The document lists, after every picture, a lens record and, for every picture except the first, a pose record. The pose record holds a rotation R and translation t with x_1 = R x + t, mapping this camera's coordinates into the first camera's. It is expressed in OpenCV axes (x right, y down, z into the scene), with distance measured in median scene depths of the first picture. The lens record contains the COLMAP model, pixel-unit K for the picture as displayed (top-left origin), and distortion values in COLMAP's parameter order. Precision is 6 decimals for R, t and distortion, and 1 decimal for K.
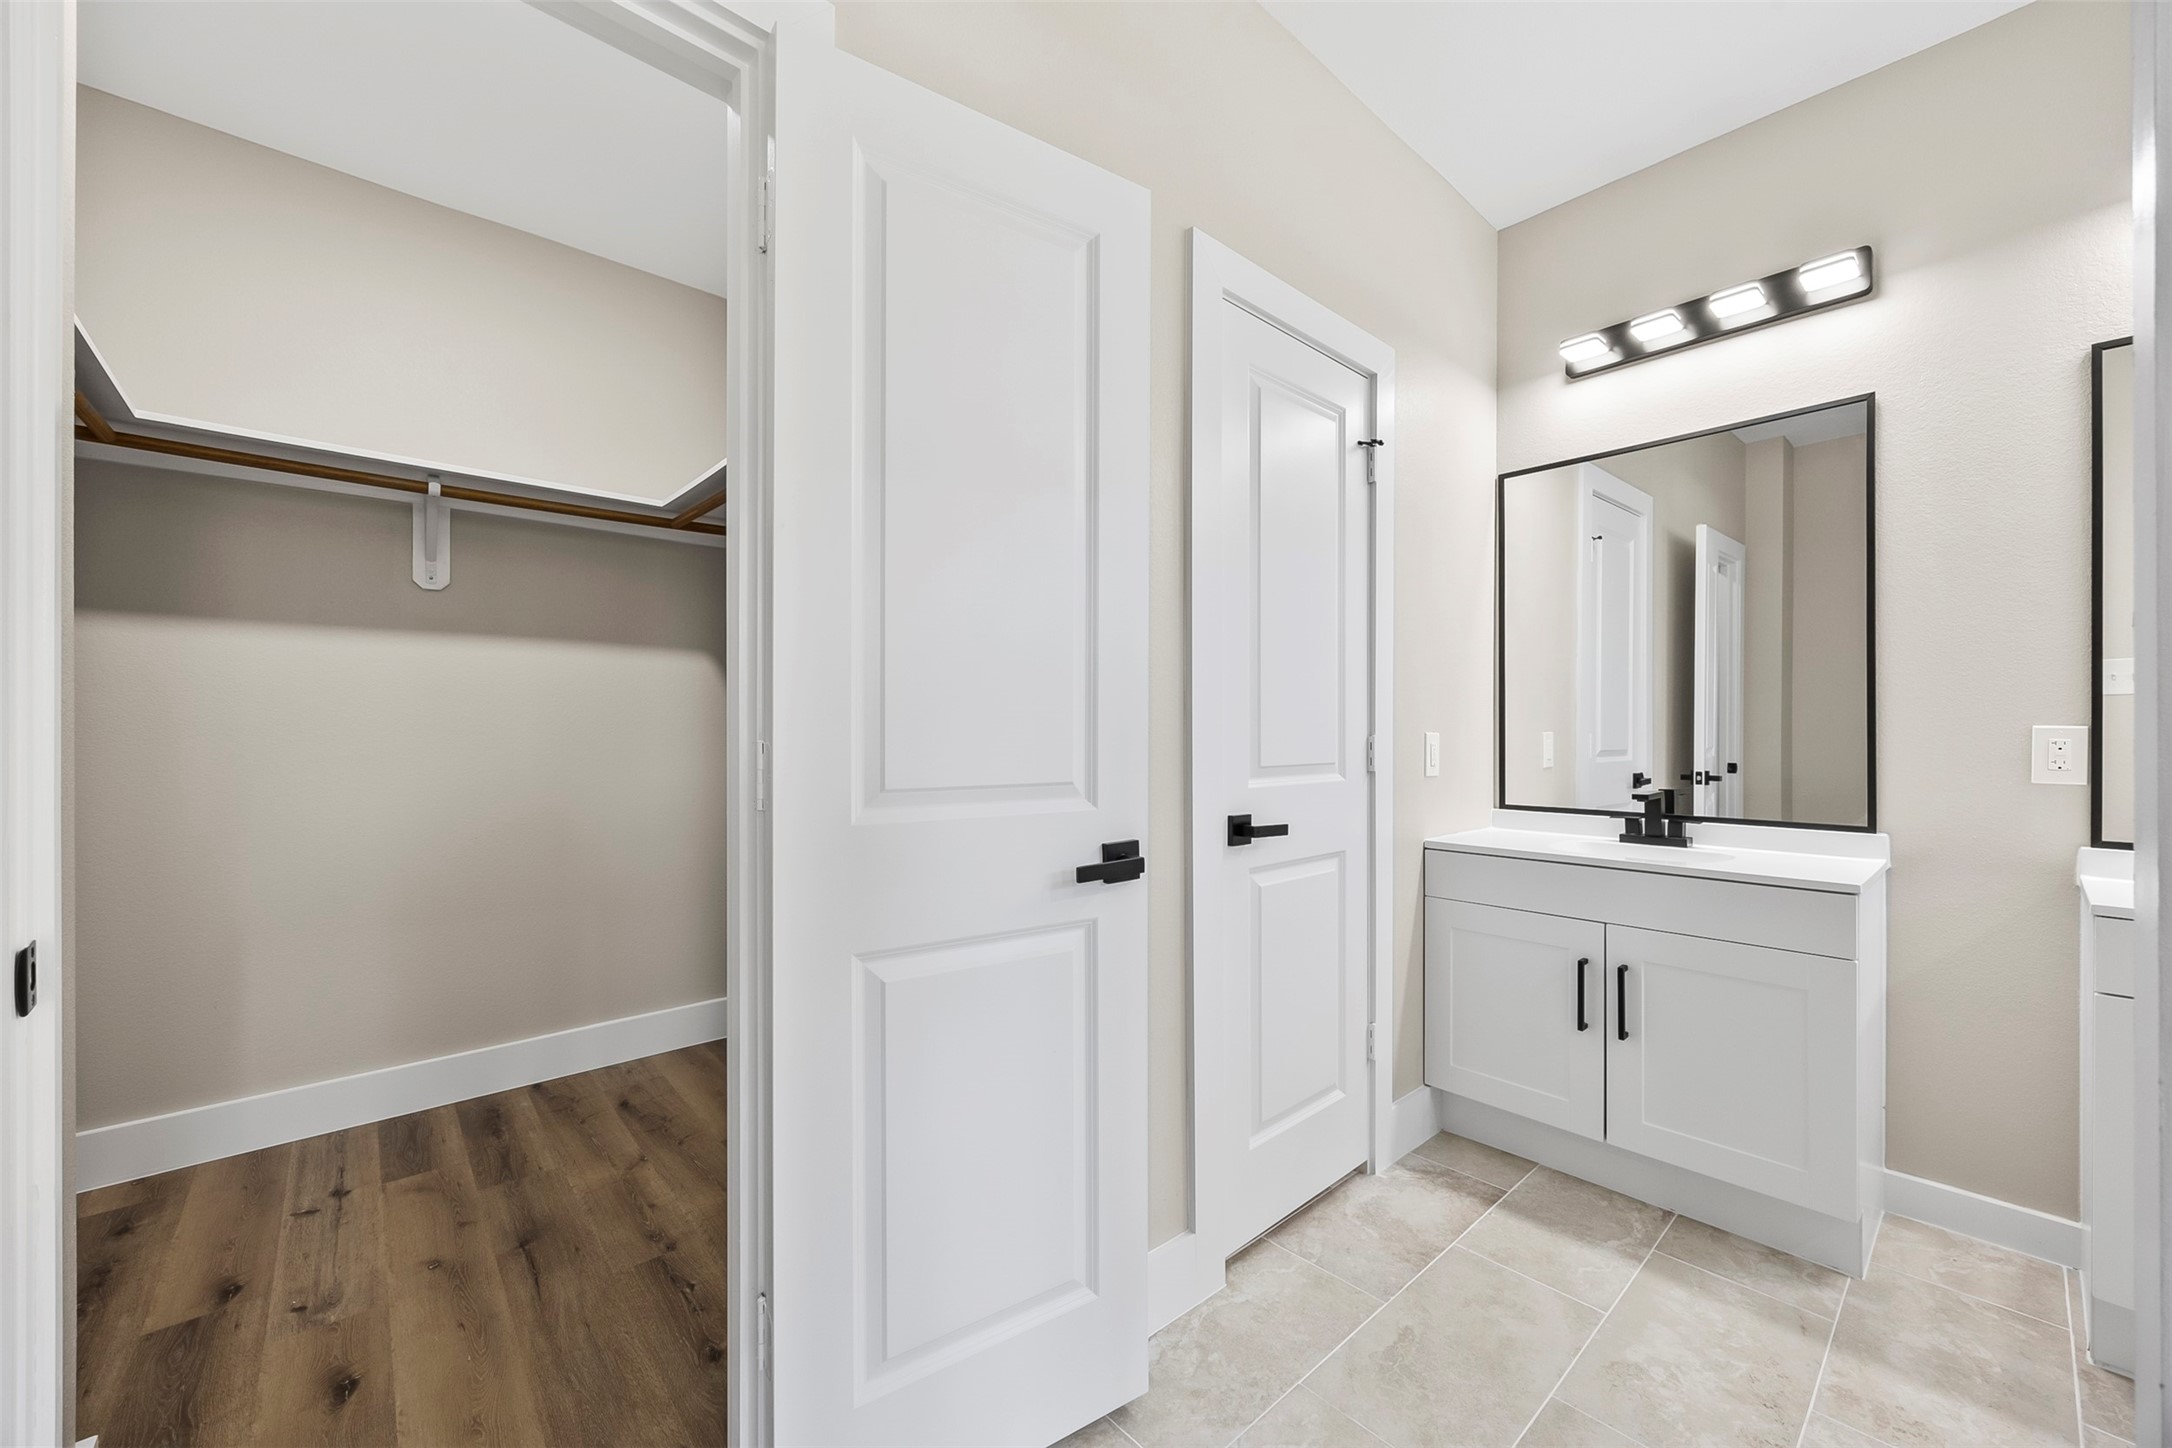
lens RADIAL K [[824.4, 0, 1093.3], [0, 824.4, 728.9], [0, 0, 1]] dist [0.000554, -0.000149]
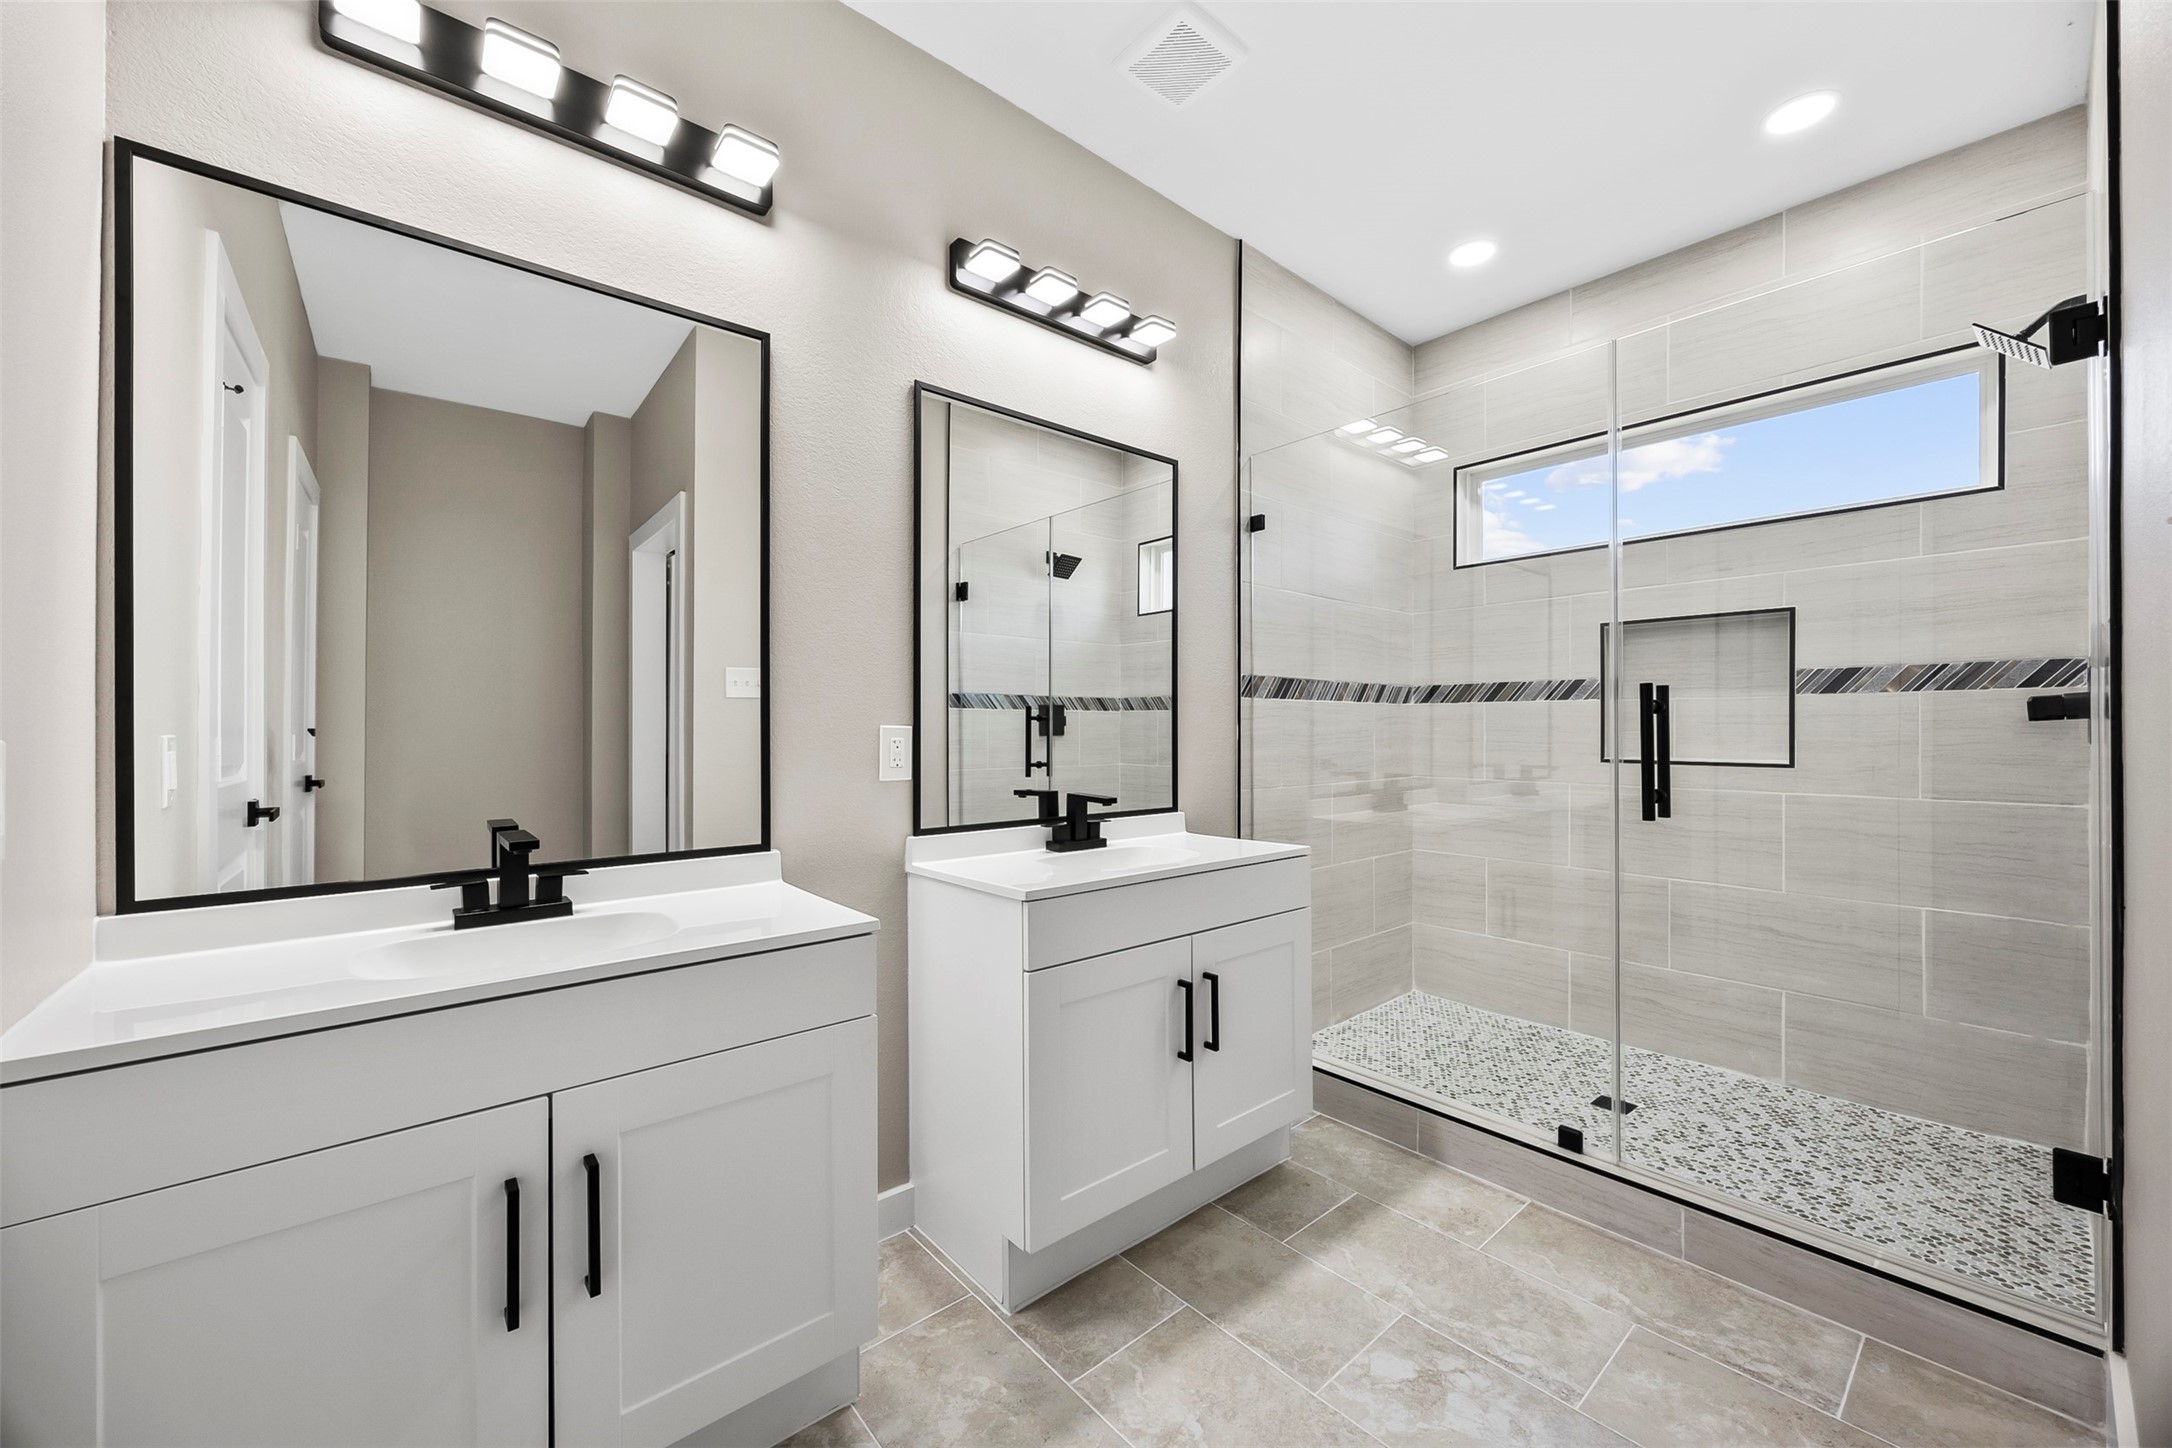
lens RADIAL K [[824.4, 0, 1096.3], [0, 824.4, 732.9], [0, 0, 1]] dist [0.000554, -0.000149]
pose [[0.009893, -0.003667, 0.999944, 0.096395], [-0.002600, 0.999990, 0.003693, 0.000259], [-0.999948, -0.002637, 0.009884, 0.650276]]
